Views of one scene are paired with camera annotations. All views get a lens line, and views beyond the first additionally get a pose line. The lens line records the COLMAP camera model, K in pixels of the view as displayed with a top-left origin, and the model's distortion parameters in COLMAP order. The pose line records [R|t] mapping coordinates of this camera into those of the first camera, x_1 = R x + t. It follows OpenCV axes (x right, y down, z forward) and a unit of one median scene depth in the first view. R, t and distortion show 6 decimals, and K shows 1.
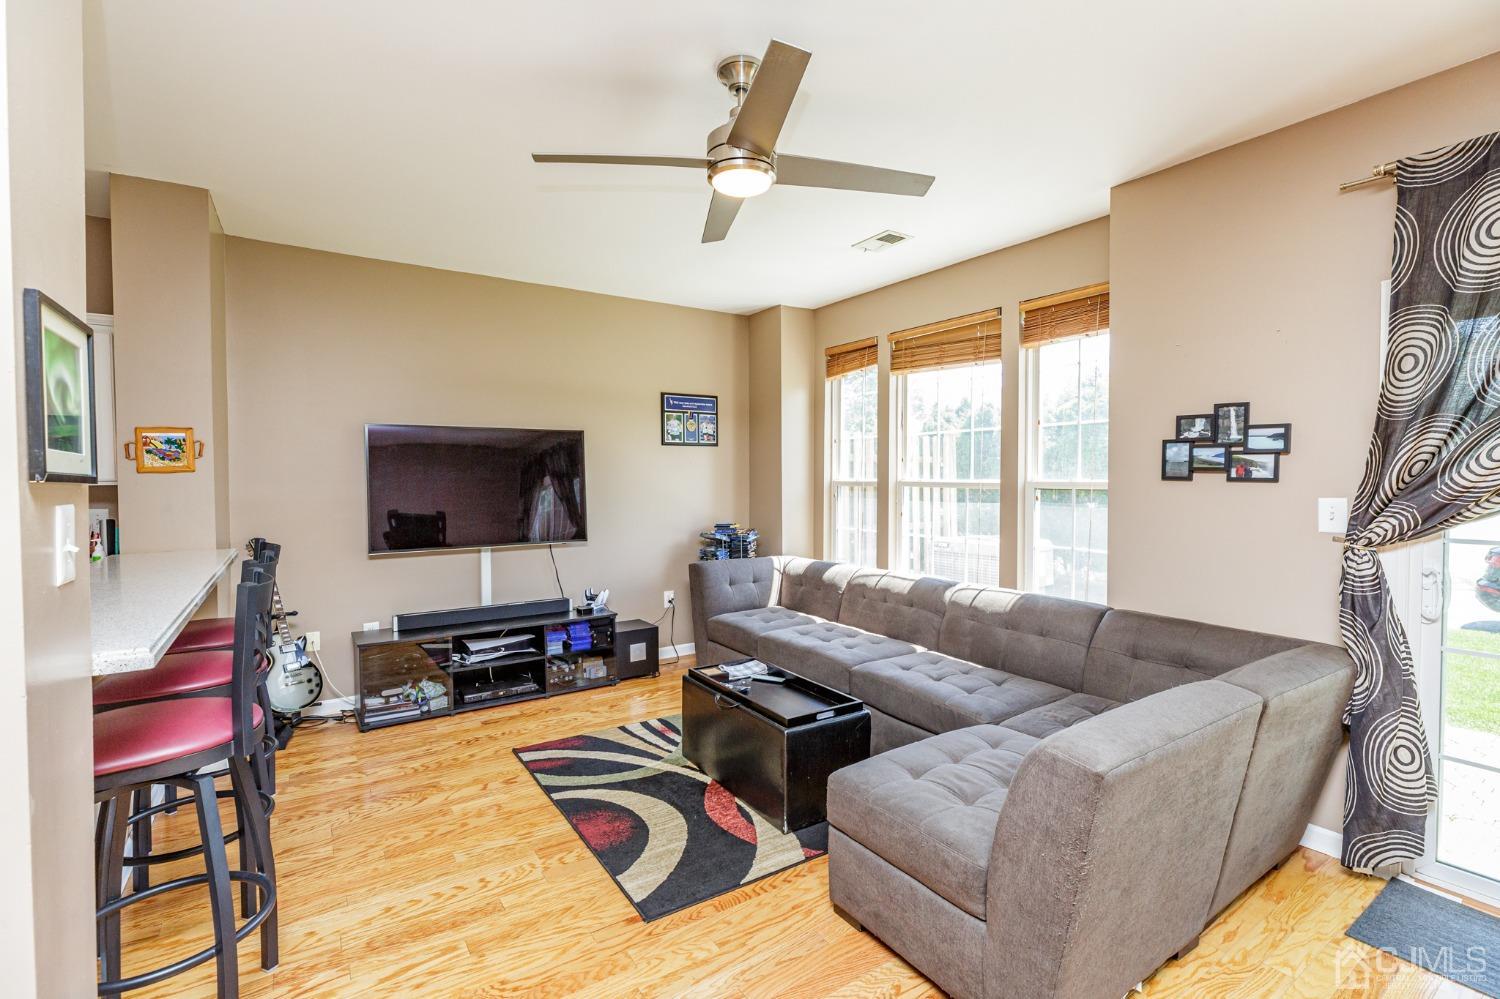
lens RADIAL K [[681.8, 0, 750.3], [0, 681.8, 492.0], [0, 0, 1]] dist [-0.024057, 0.010237]
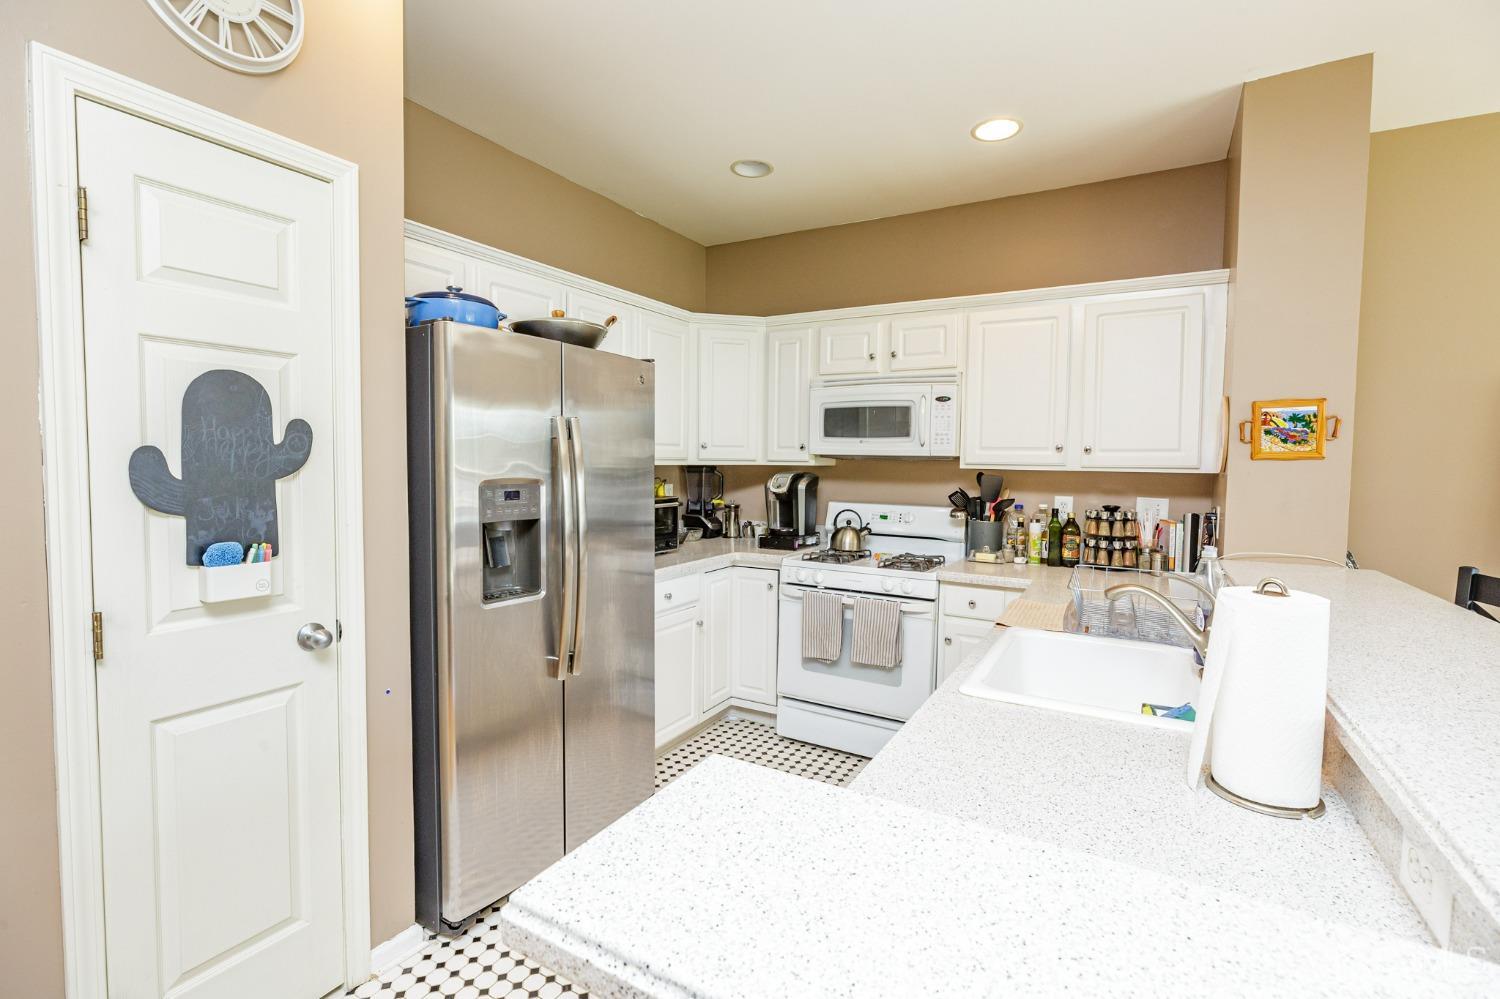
lens RADIAL K [[675.0, 0, 743.9], [0, 675.0, 494.4], [0, 0, 1]] dist [-0.026388, 0.010194]
pose [[0.440397, 0.055810, -0.896067, -0.467265], [-0.030463, 0.998420, 0.047213, -0.006321], [0.897286, 0.006504, 0.441402, 0.119742]]
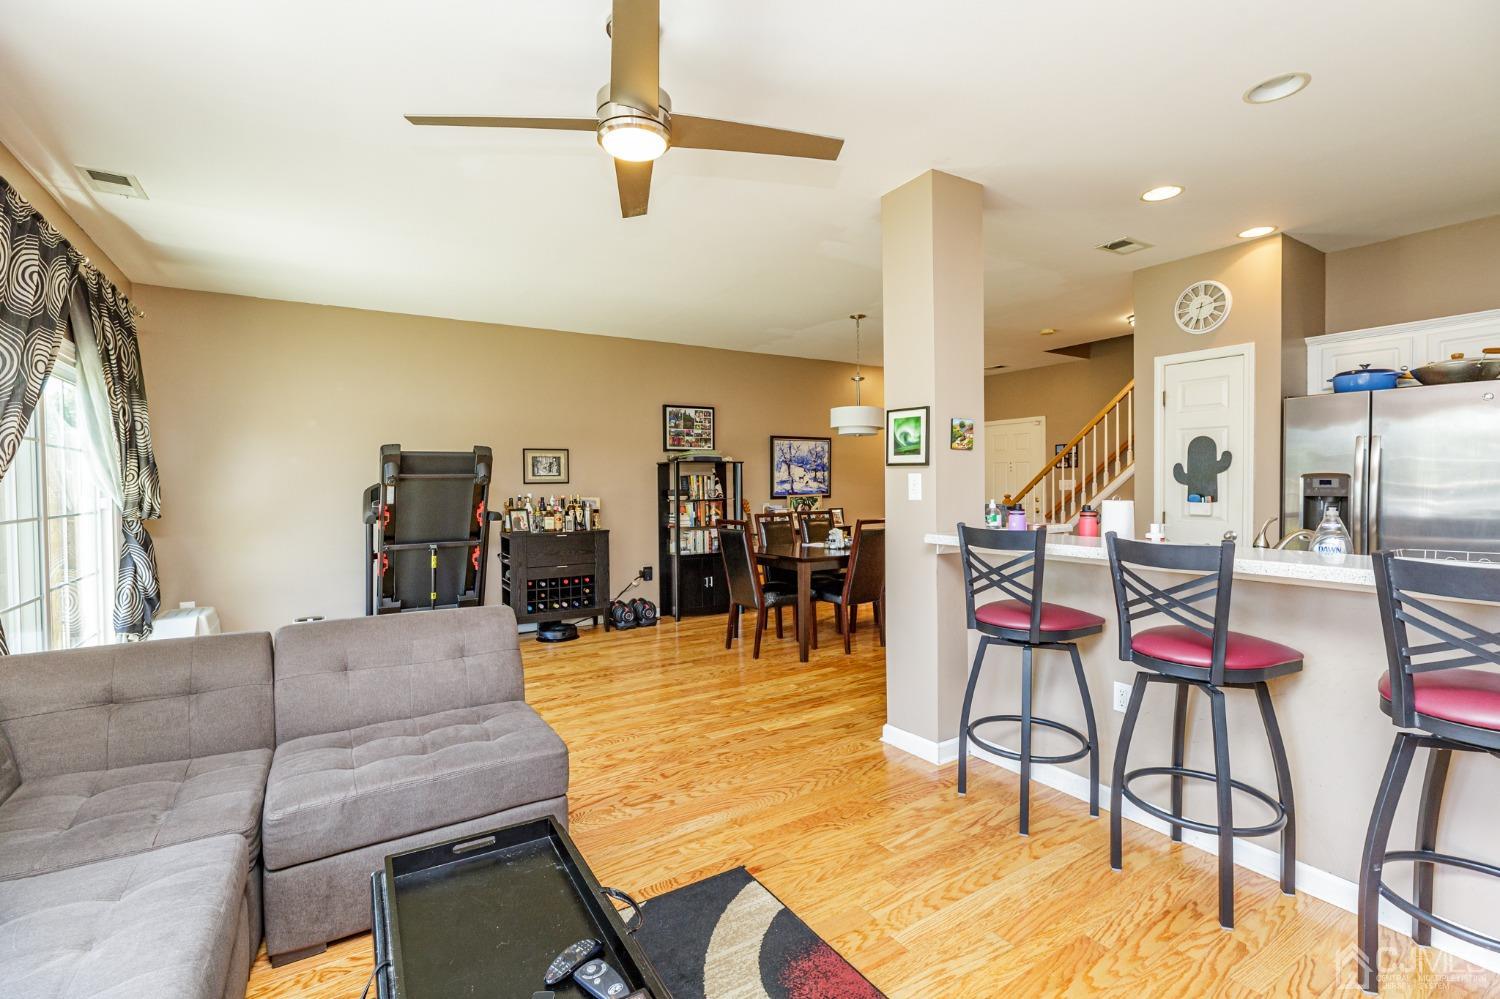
lens RADIAL K [[681.8, 0, 750.3], [0, 681.8, 492.0], [0, 0, 1]] dist [-0.024057, 0.010237]
pose [[-0.999623, 0.012329, 0.024527, -0.142733], [0.013128, 0.999379, 0.032689, -0.003364], [-0.024109, 0.032998, -0.999165, 1.468259]]
